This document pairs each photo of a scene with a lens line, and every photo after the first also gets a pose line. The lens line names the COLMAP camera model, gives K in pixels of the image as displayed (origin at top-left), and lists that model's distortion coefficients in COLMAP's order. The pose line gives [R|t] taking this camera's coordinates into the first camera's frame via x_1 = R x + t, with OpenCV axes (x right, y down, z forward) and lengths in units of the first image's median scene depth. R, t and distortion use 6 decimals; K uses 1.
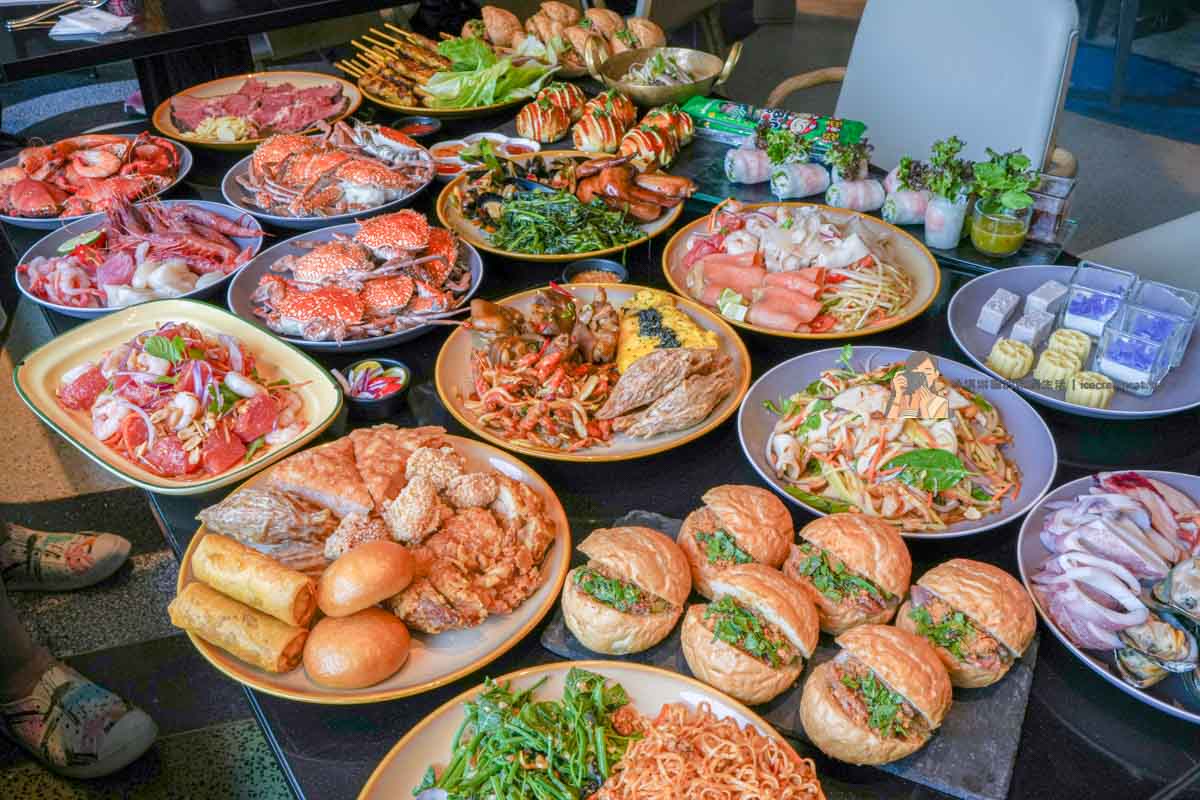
lens RADIAL K [[1029.3, 0, 600.0], [0, 1029.3, 400.0], [0, 0, 1]] dist [-0.007894, -0.003651]
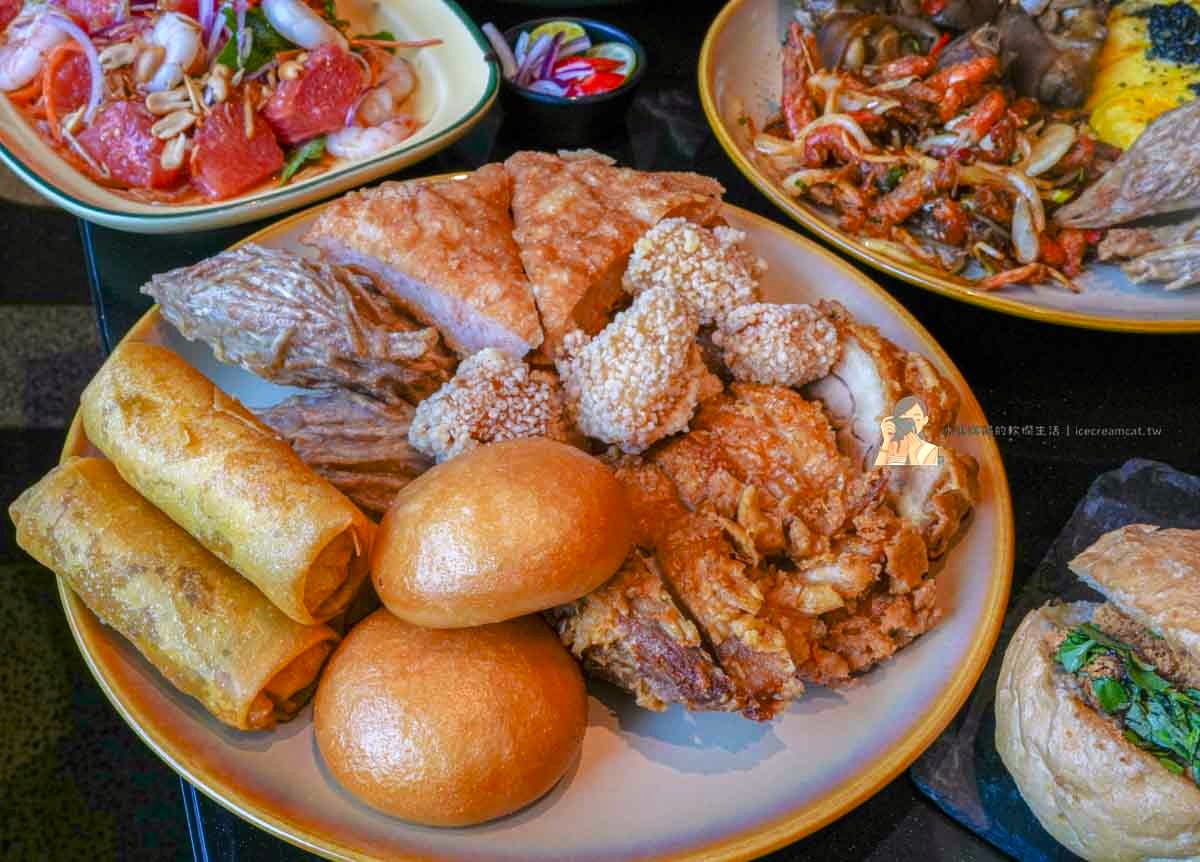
lens RADIAL K [[1400.0, 0, 600.0], [0, 1400.0, 431.0], [0, 0, 1]] dist [-0.004086, -0.019481]
pose [[0.973554, 0.192306, -0.123332, -0.102105], [-0.167683, 0.968147, 0.185937, 0.025688], [0.155160, -0.160339, 0.974791, 0.381363]]
